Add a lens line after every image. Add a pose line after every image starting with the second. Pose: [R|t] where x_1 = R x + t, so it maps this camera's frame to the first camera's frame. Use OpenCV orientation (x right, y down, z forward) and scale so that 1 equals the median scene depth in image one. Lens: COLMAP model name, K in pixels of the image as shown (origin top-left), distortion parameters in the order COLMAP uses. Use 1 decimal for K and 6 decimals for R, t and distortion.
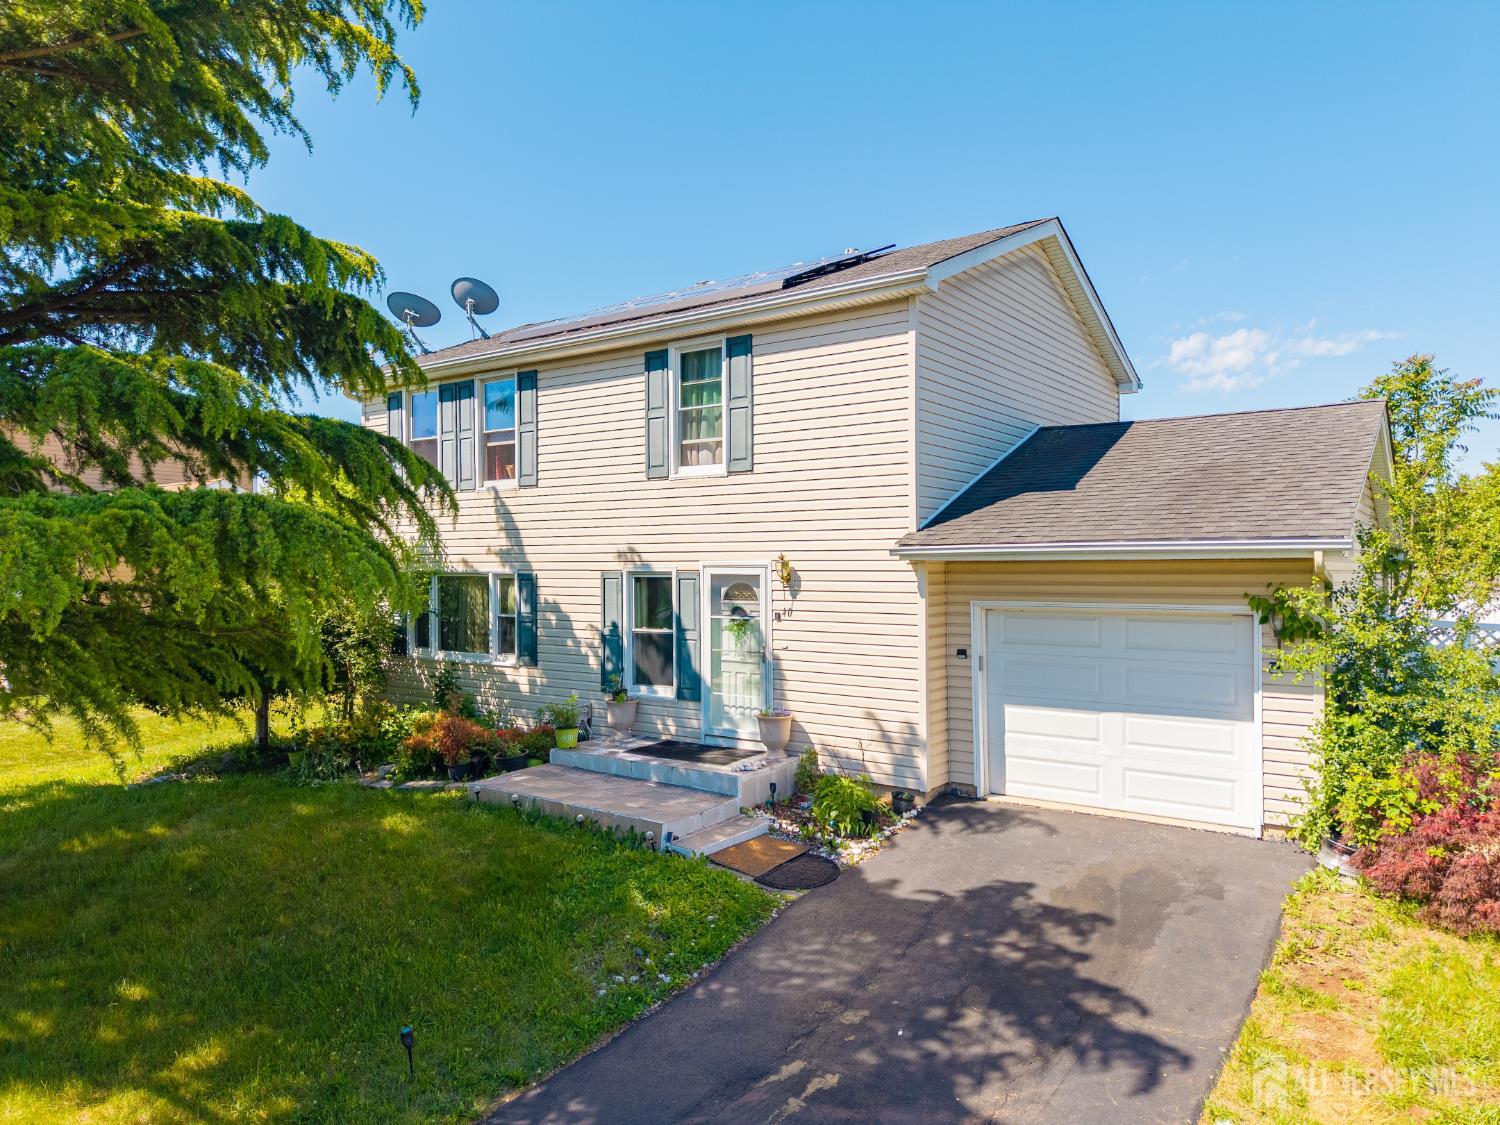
lens RADIAL K [[1013.9, 0, 750.9], [0, 1013.9, 559.5], [0, 0, 1]] dist [0.018854, -0.019377]
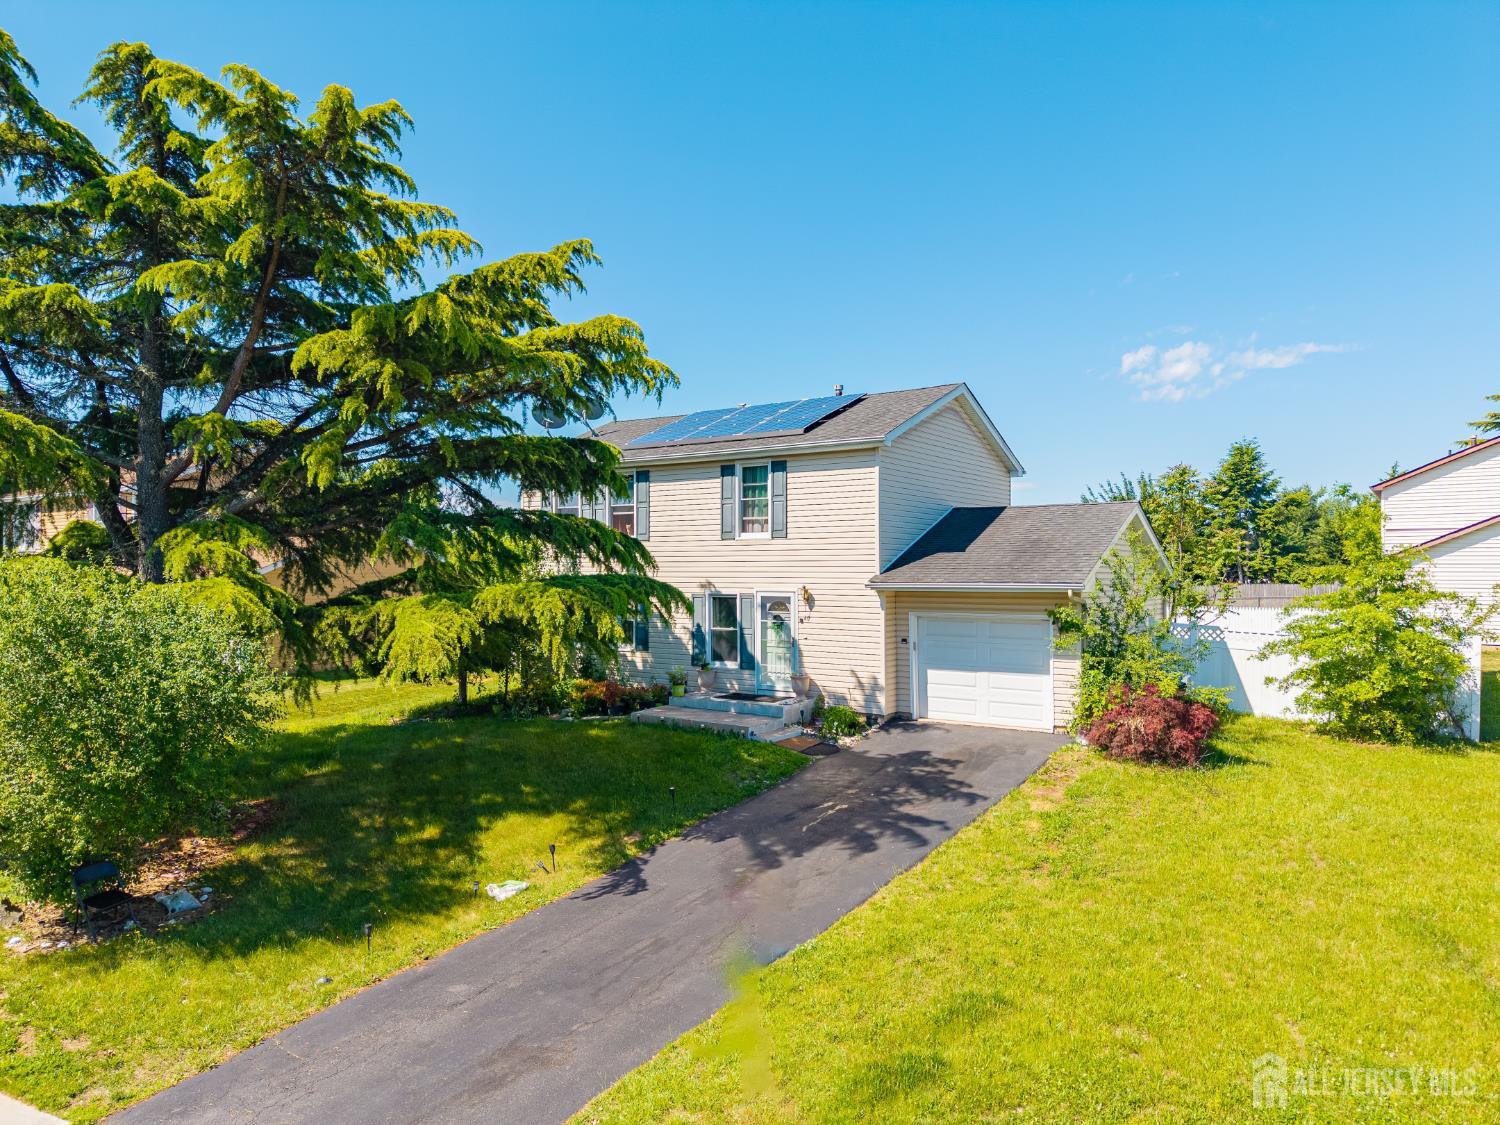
lens RADIAL K [[1013.9, 0, 750.9], [0, 1013.9, 559.5], [0, 0, 1]] dist [0.018854, -0.019377]
pose [[0.999462, 0.002070, 0.032725, -0.122035], [-0.001968, 0.999993, -0.003169, -0.045474], [-0.032732, 0.003103, 0.999459, -0.780773]]
